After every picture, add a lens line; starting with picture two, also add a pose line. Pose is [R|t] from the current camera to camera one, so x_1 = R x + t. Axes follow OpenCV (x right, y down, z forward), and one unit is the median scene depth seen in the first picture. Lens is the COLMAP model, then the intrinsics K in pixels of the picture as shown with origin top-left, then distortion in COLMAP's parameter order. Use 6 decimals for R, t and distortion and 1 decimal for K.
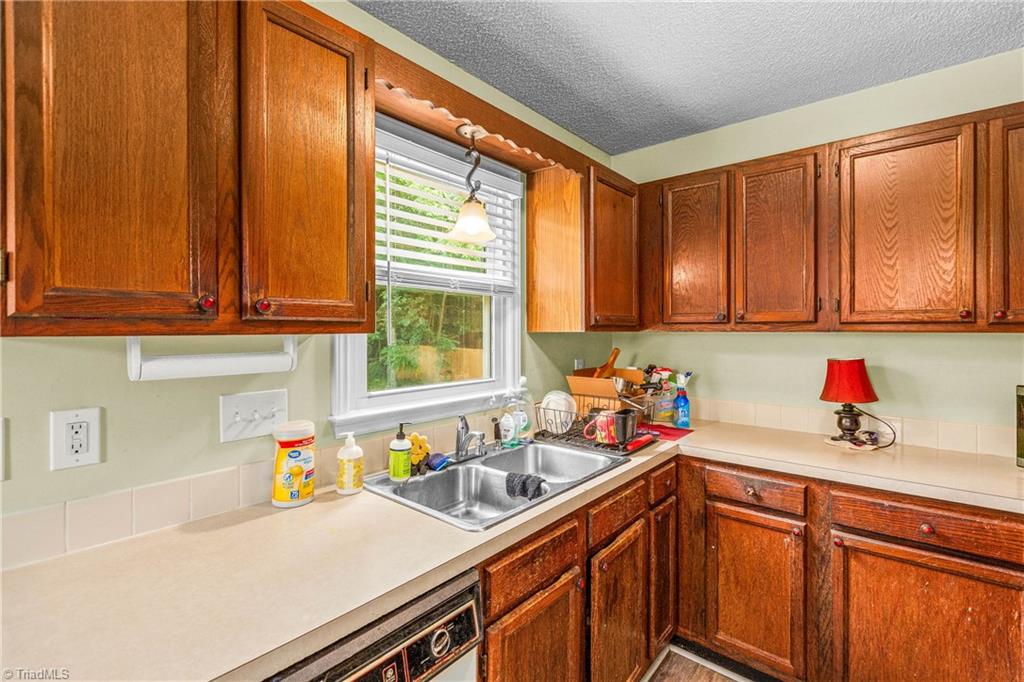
lens RADIAL K [[466.0, 0, 512.2], [0, 466.0, 327.7], [0, 0, 1]] dist [0.000769, -0.000509]
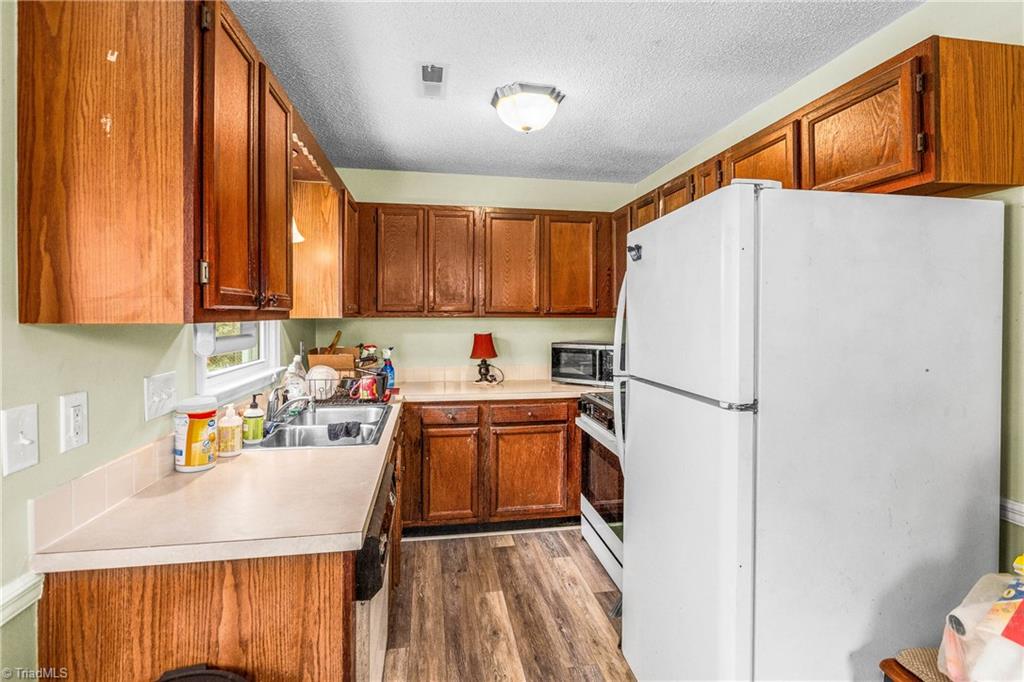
lens RADIAL K [[498.4, 0, 512.0], [0, 498.4, 313.1], [0, 0, 1]] dist [-0.000395, -0.000095]
pose [[0.643339, 0.004582, 0.765568, -0.653056], [-0.005794, 0.999983, -0.001116, -0.005964], [-0.765560, -0.003718, 0.643354, -0.268699]]
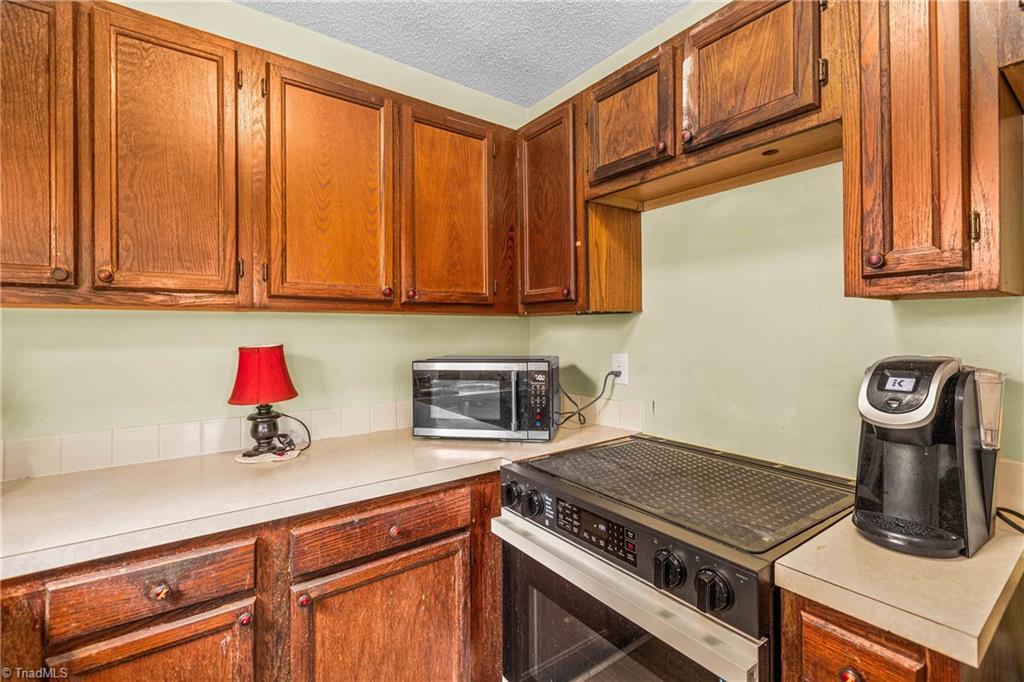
lens RADIAL K [[466.0, 0, 512.2], [0, 466.0, 327.7], [0, 0, 1]] dist [0.000769, -0.000509]
pose [[0.231644, 0.004108, 0.972792, 0.073248], [0.001398, 0.999989, -0.004556, 0.044487], [-0.972800, 0.002415, 0.231635, 0.455508]]
